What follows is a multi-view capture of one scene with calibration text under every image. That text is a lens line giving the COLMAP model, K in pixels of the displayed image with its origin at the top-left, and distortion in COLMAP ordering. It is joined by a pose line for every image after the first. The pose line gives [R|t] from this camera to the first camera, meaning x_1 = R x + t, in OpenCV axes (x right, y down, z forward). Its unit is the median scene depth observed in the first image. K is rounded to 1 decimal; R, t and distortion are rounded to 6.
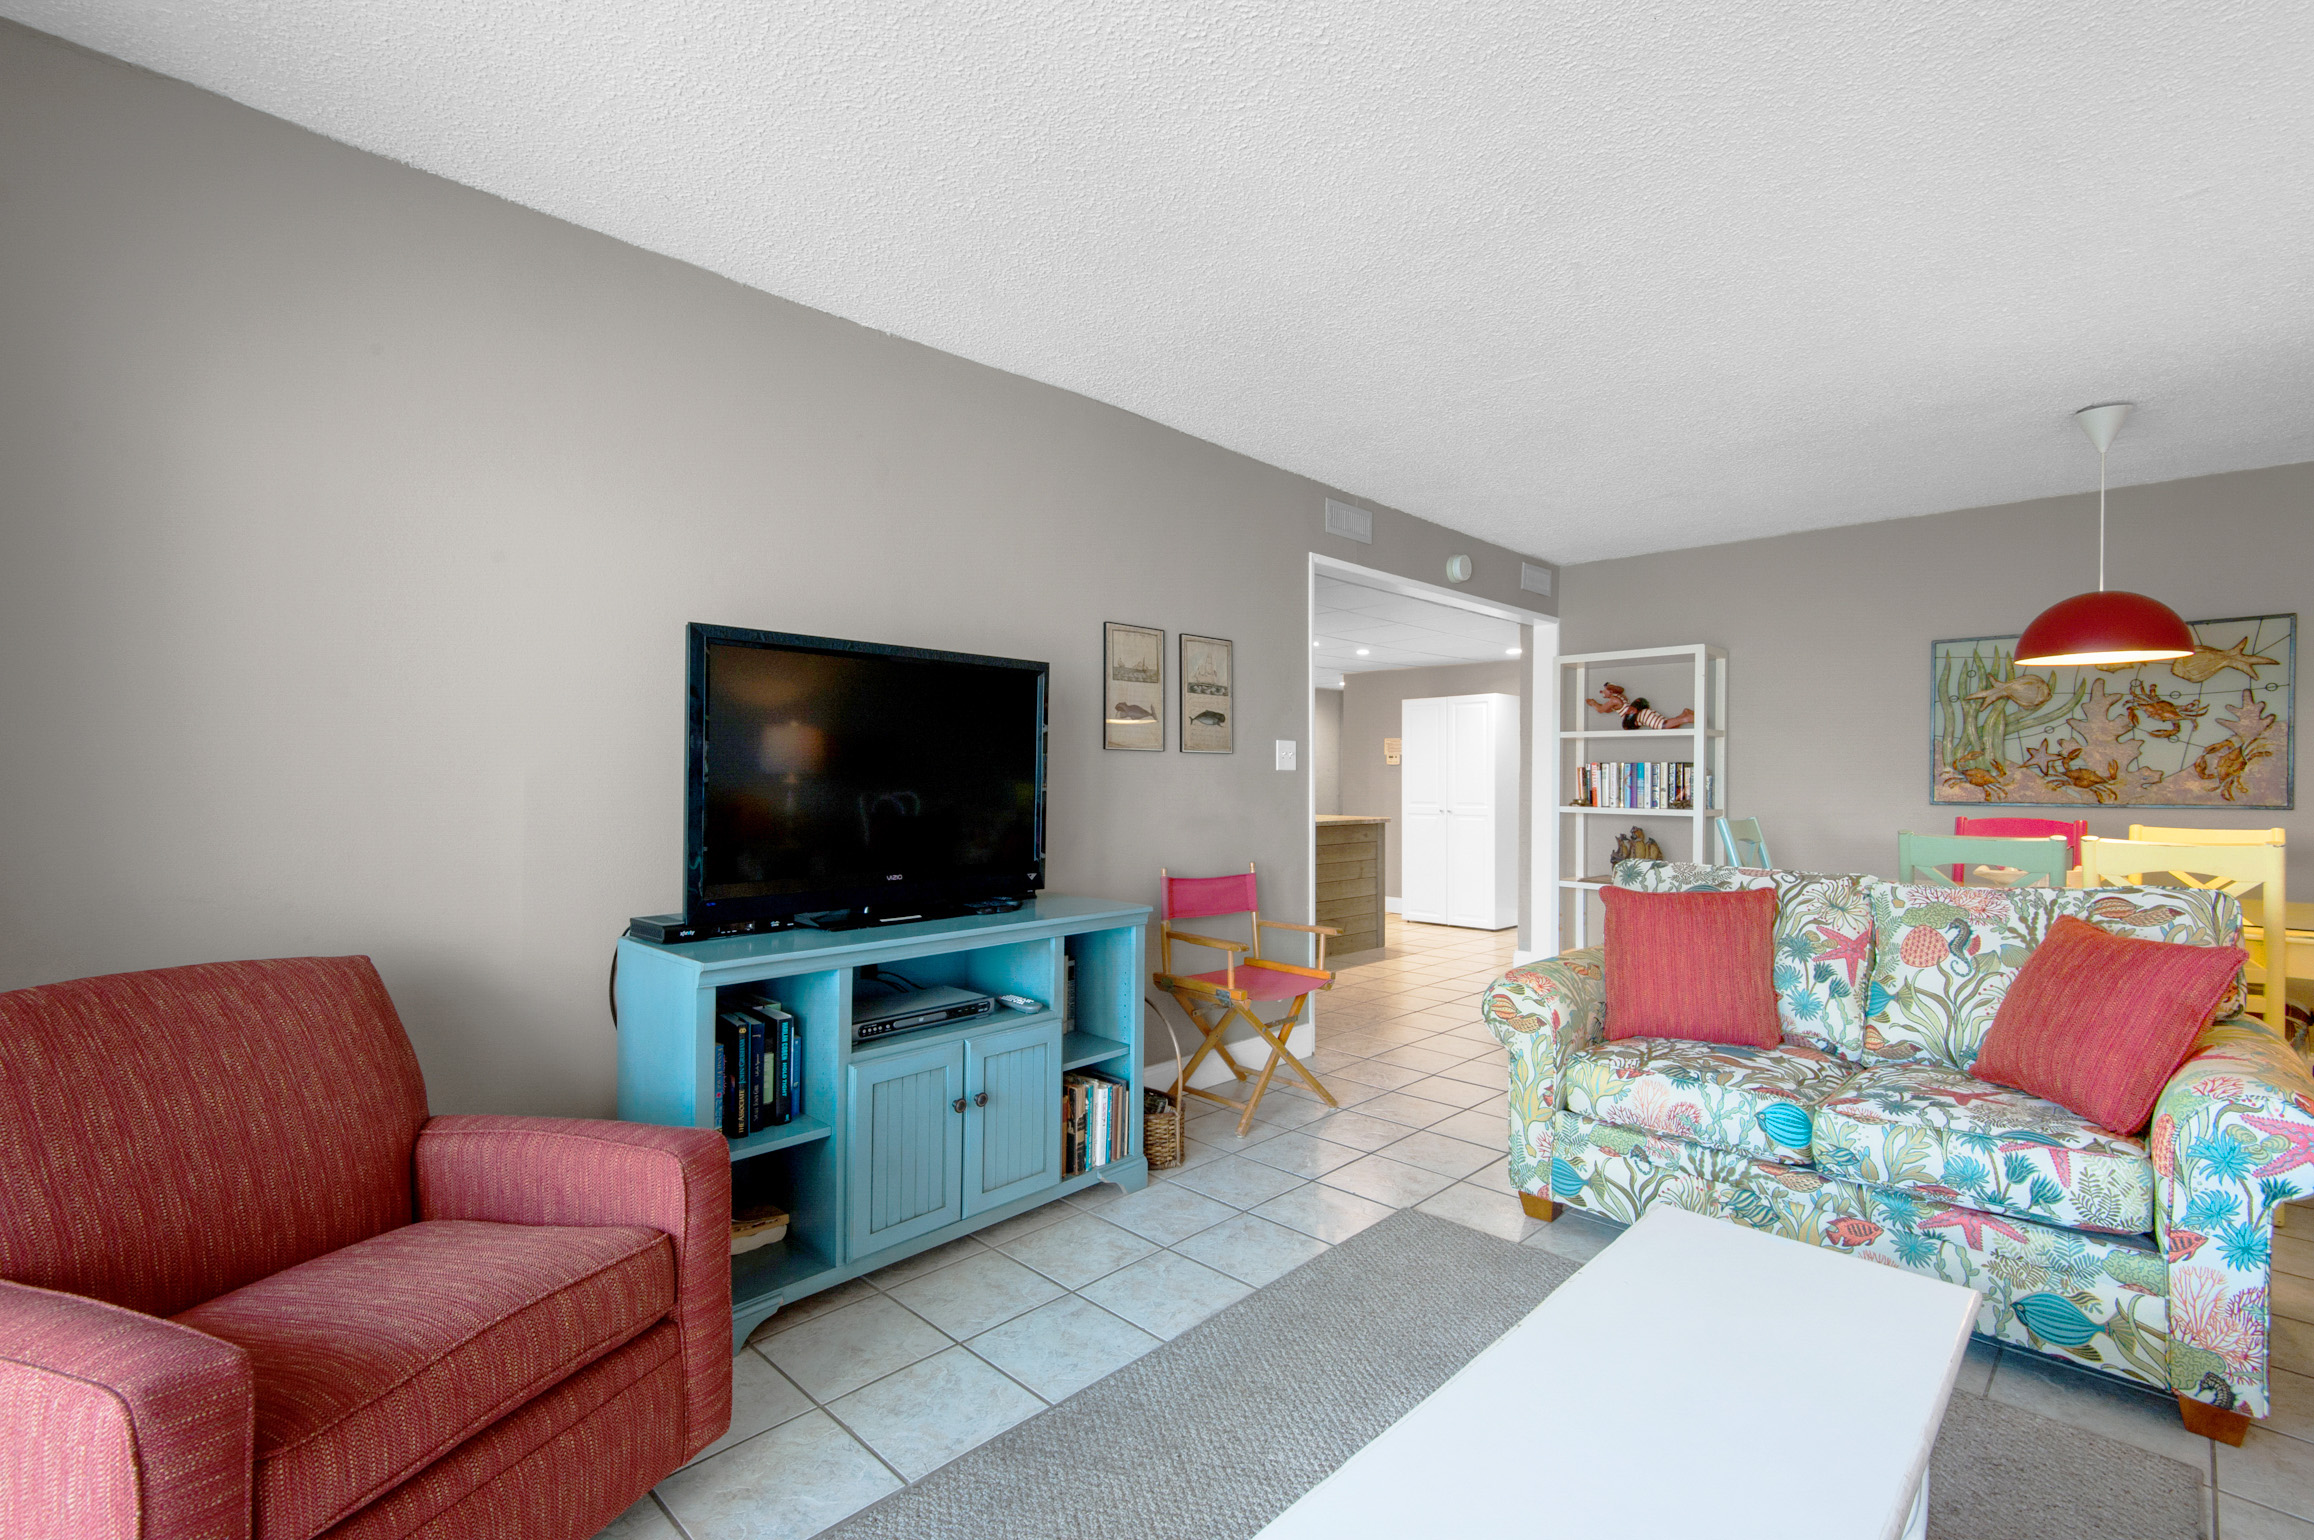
lens RADIAL K [[1039.5, 0, 1161.3], [0, 1039.5, 769.8], [0, 0, 1]] dist [0.016281, -0.001004]
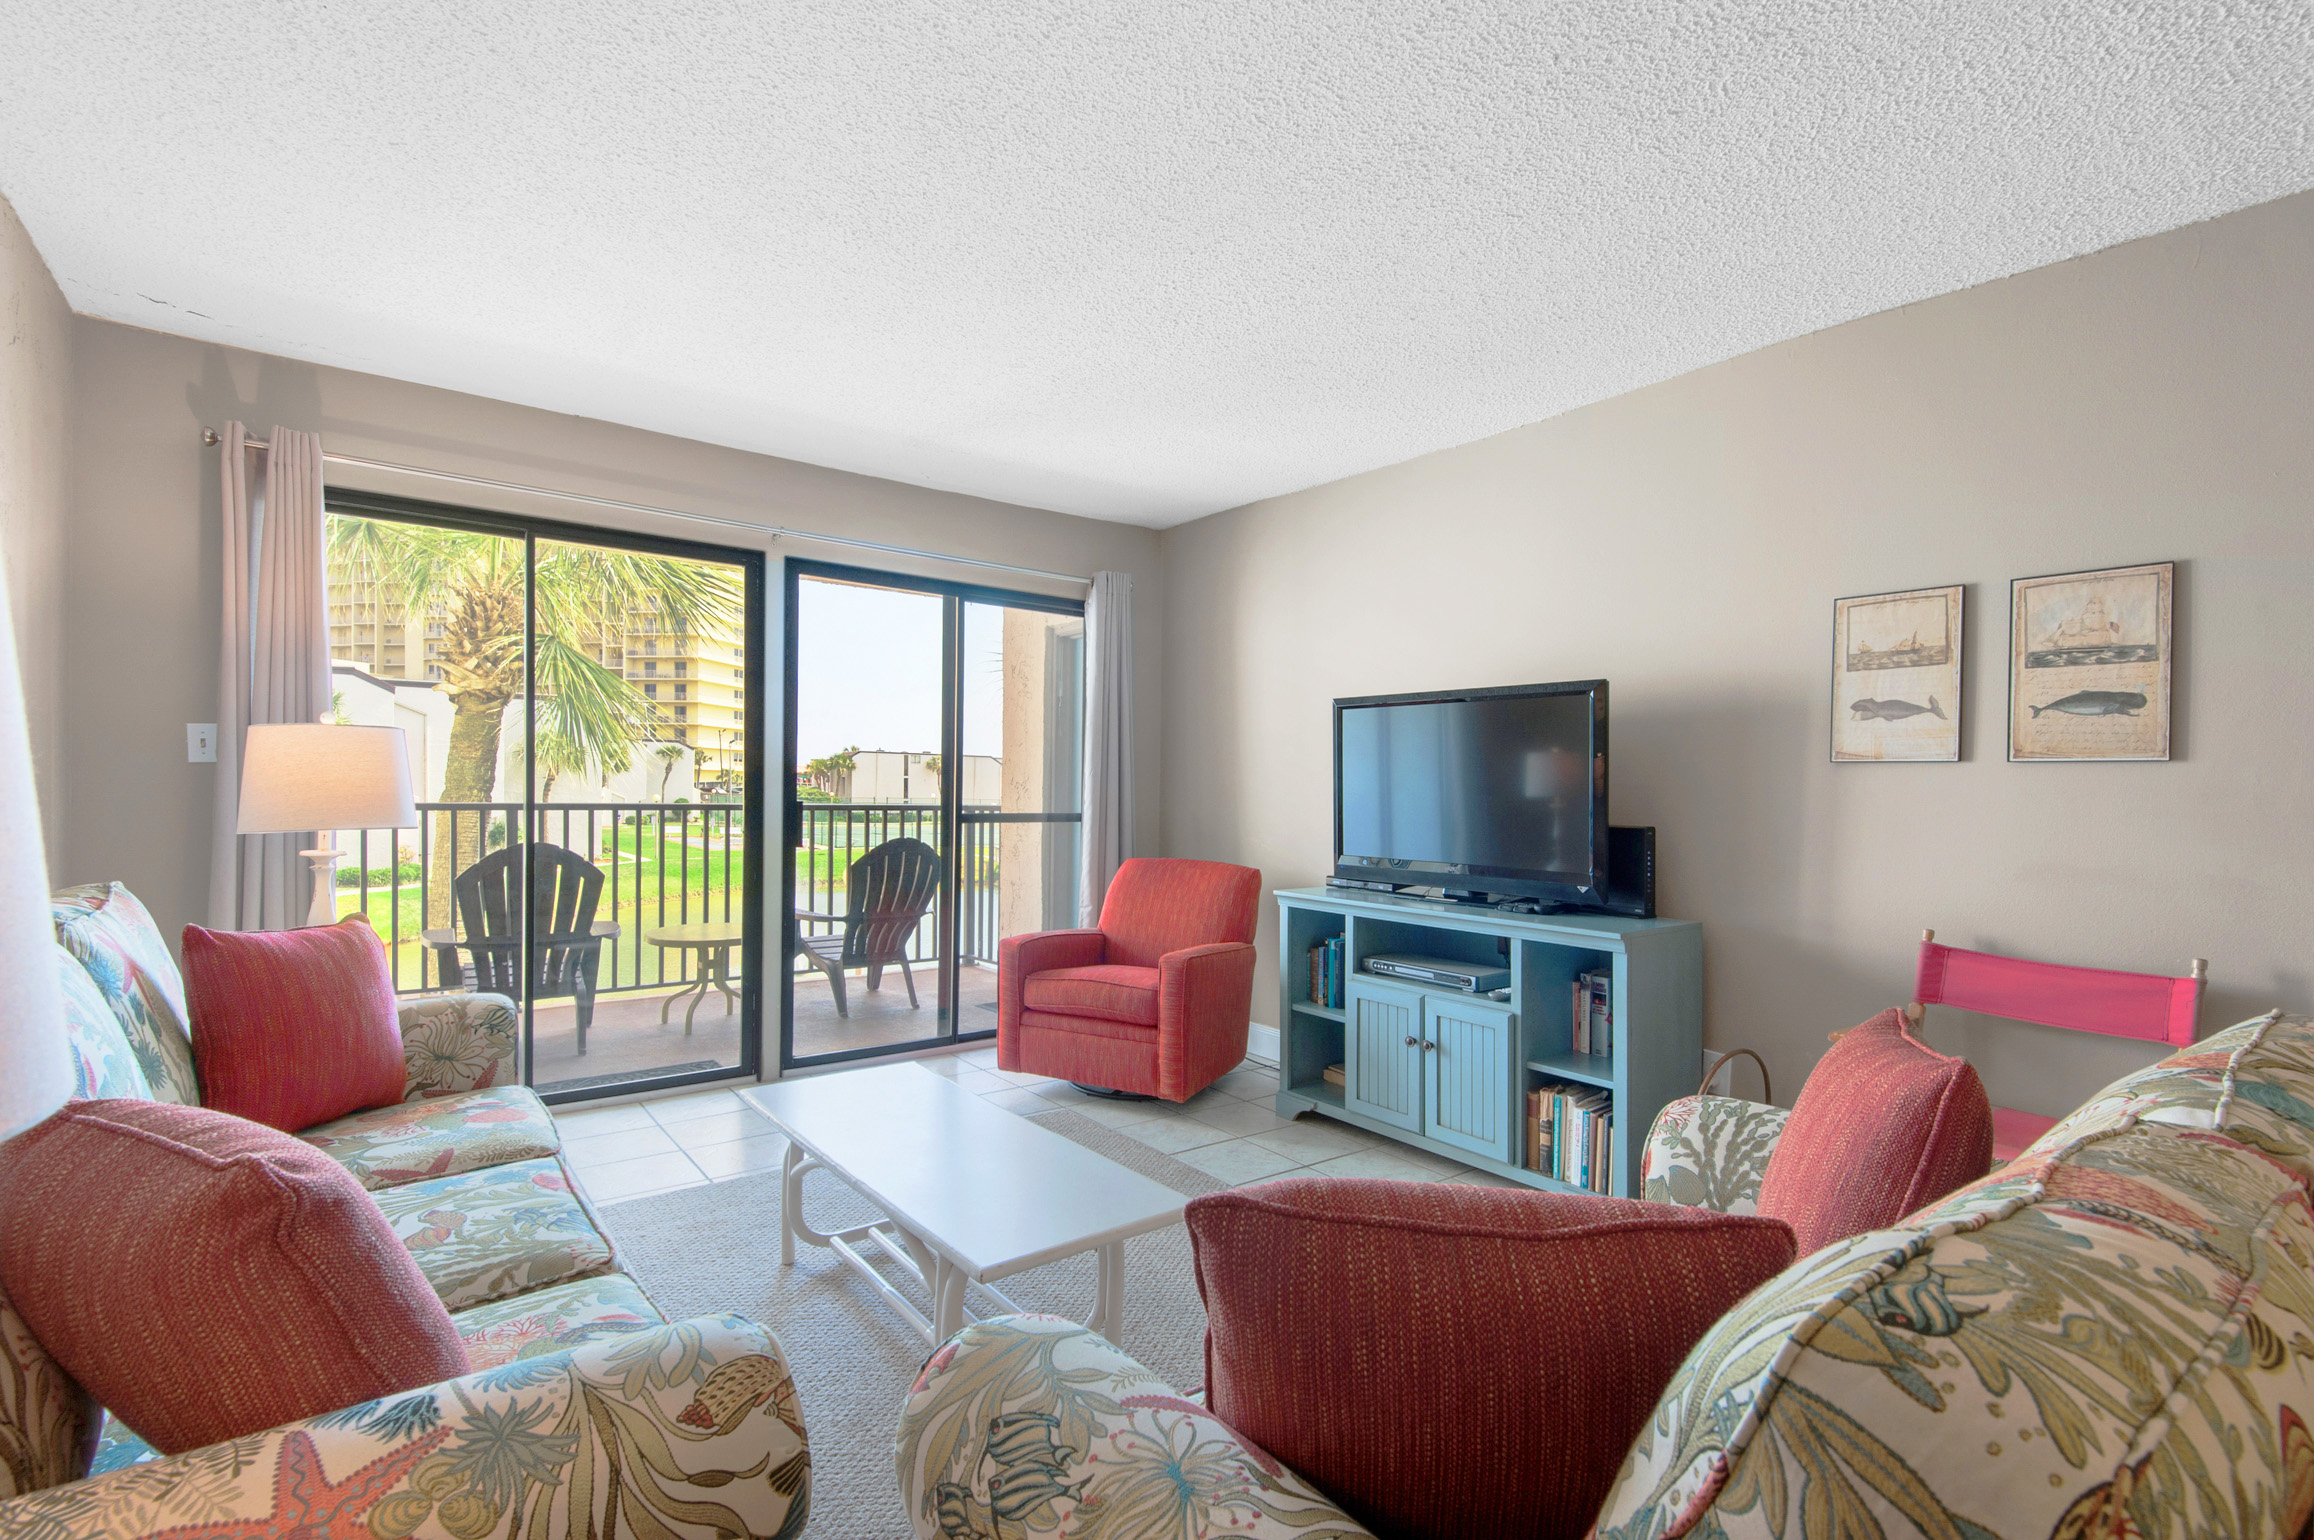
lens RADIAL K [[1039.5, 0, 1157.2], [0, 1039.5, 775.7], [0, 0, 1]] dist [0.016281, -0.001004]
pose [[-0.146341, -0.019737, -0.989037, 0.795875], [-0.016287, 0.999713, -0.017540, 0.012814], [0.989100, 0.013542, -0.146620, 0.604487]]
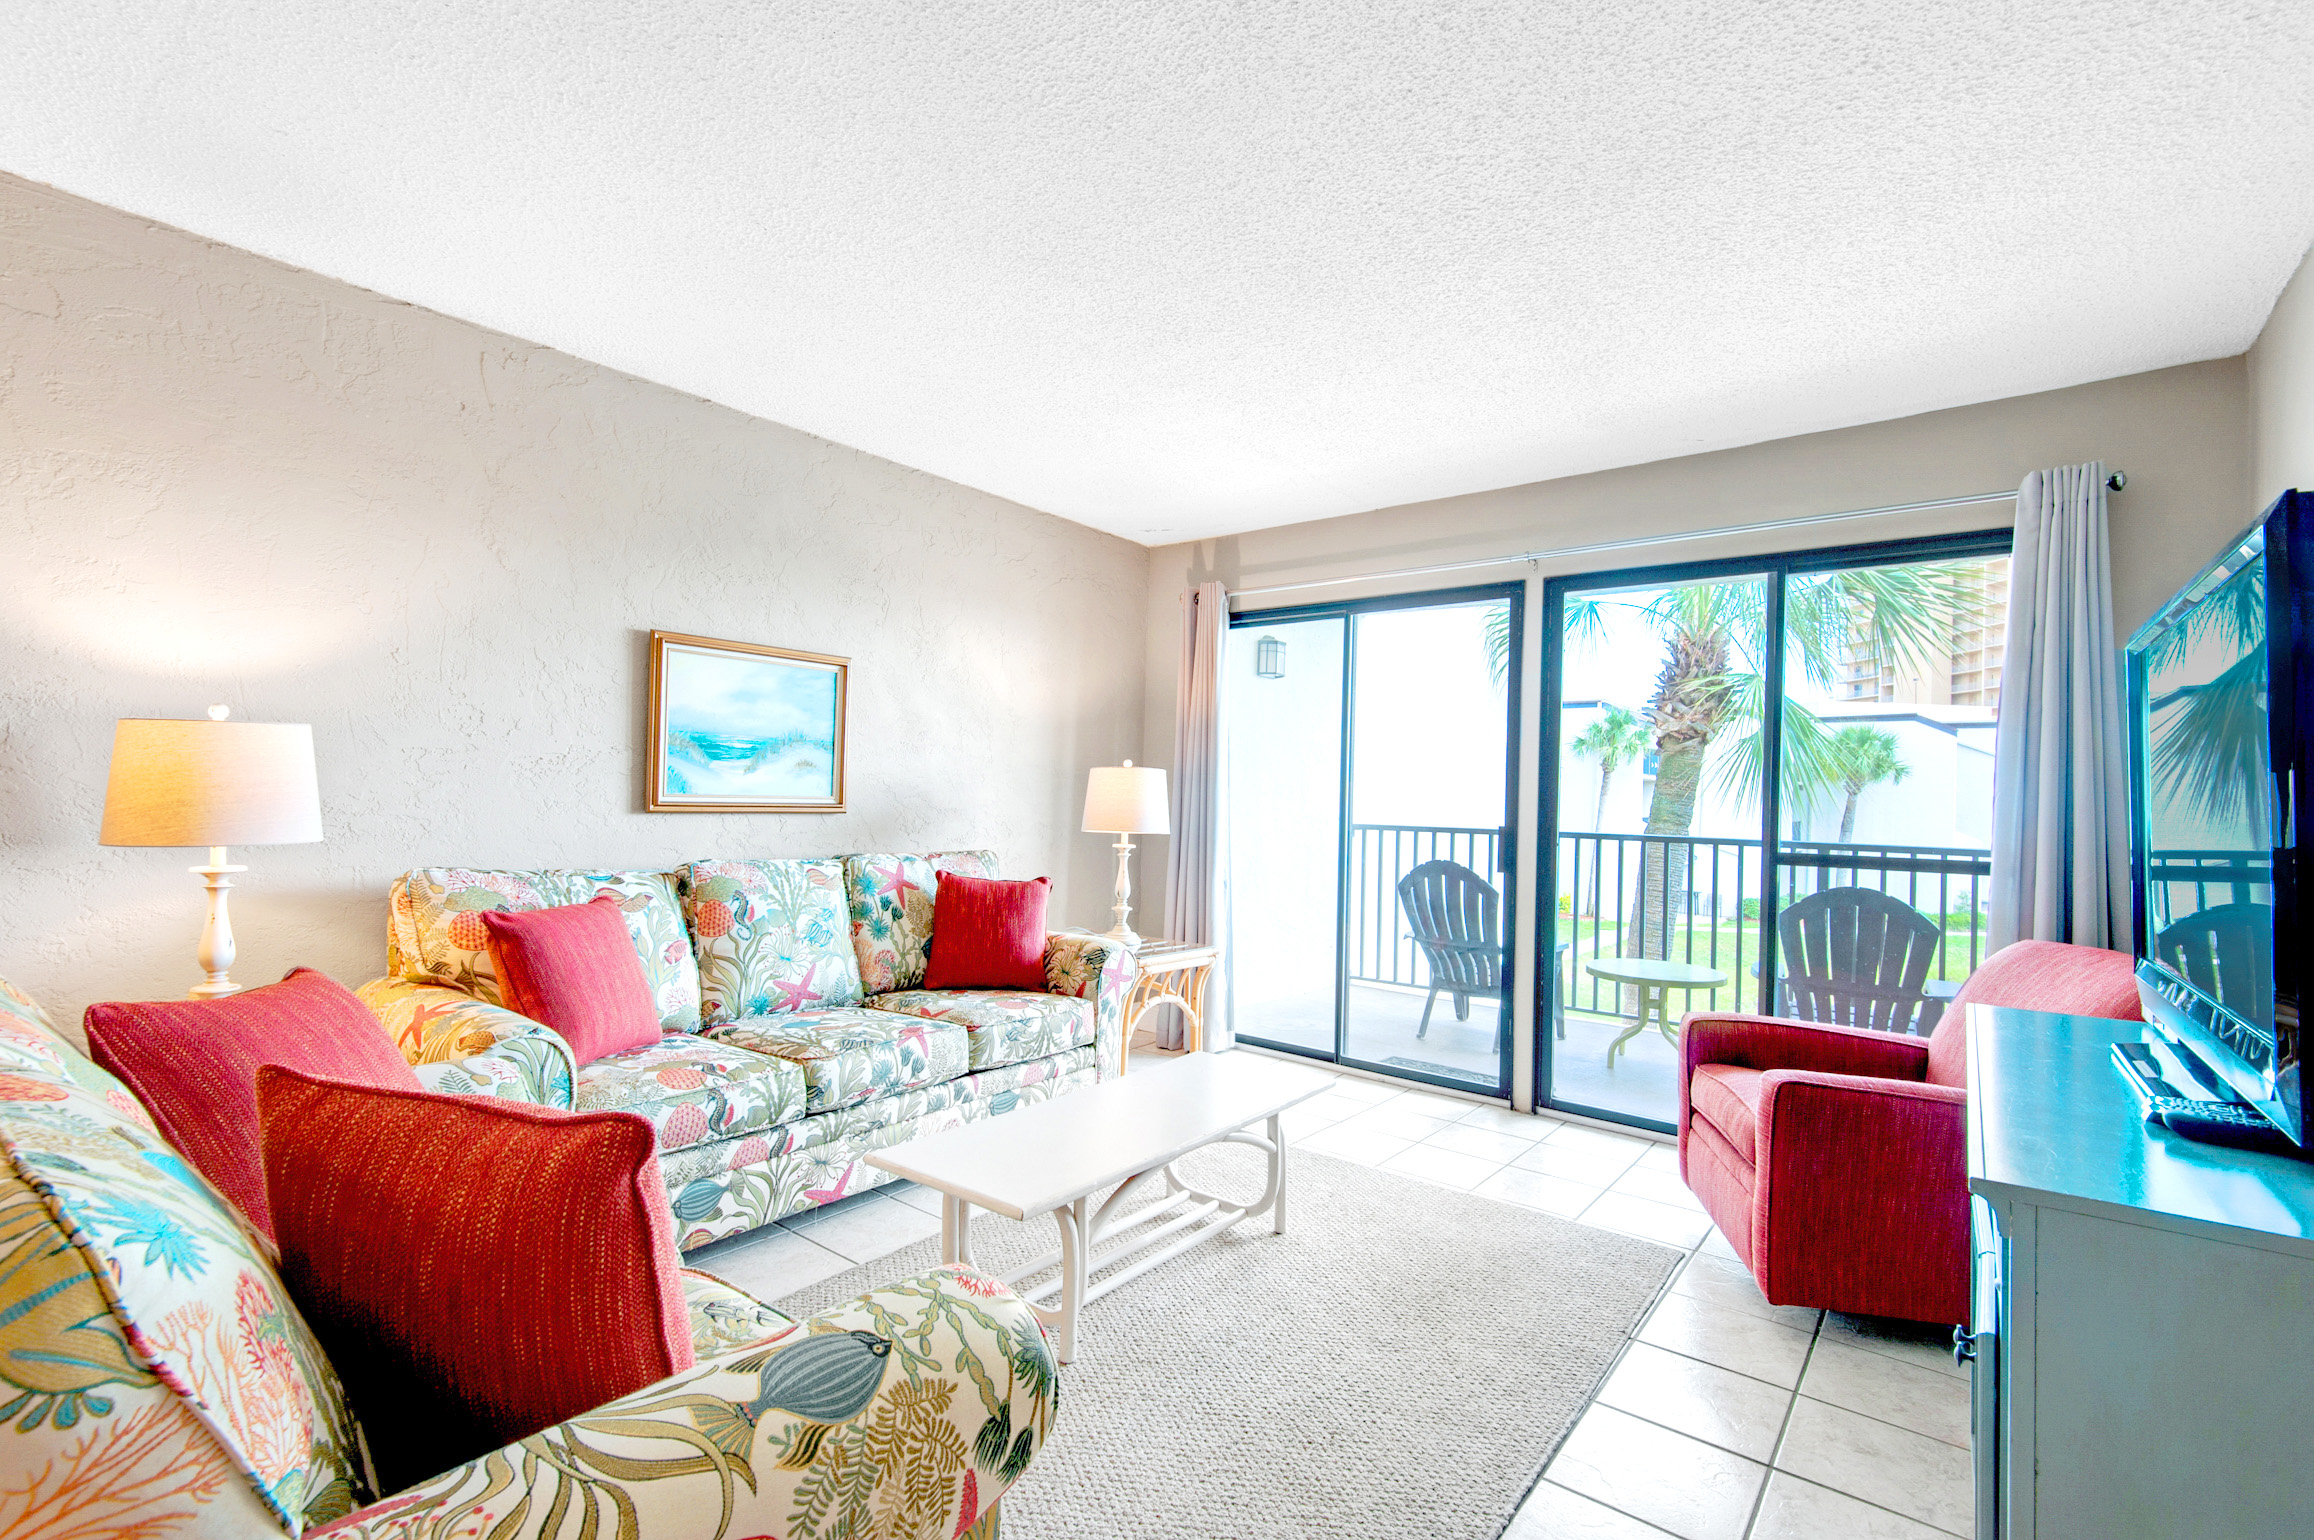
lens RADIAL K [[1039.5, 0, 1168.6], [0, 1039.5, 779.3], [0, 0, 1]] dist [0.016281, -0.001004]
pose [[-0.994127, -0.032712, -0.103157, 0.188448], [-0.030814, 0.999326, -0.019943, 0.008375], [0.103740, -0.016647, -0.994465, 1.142103]]
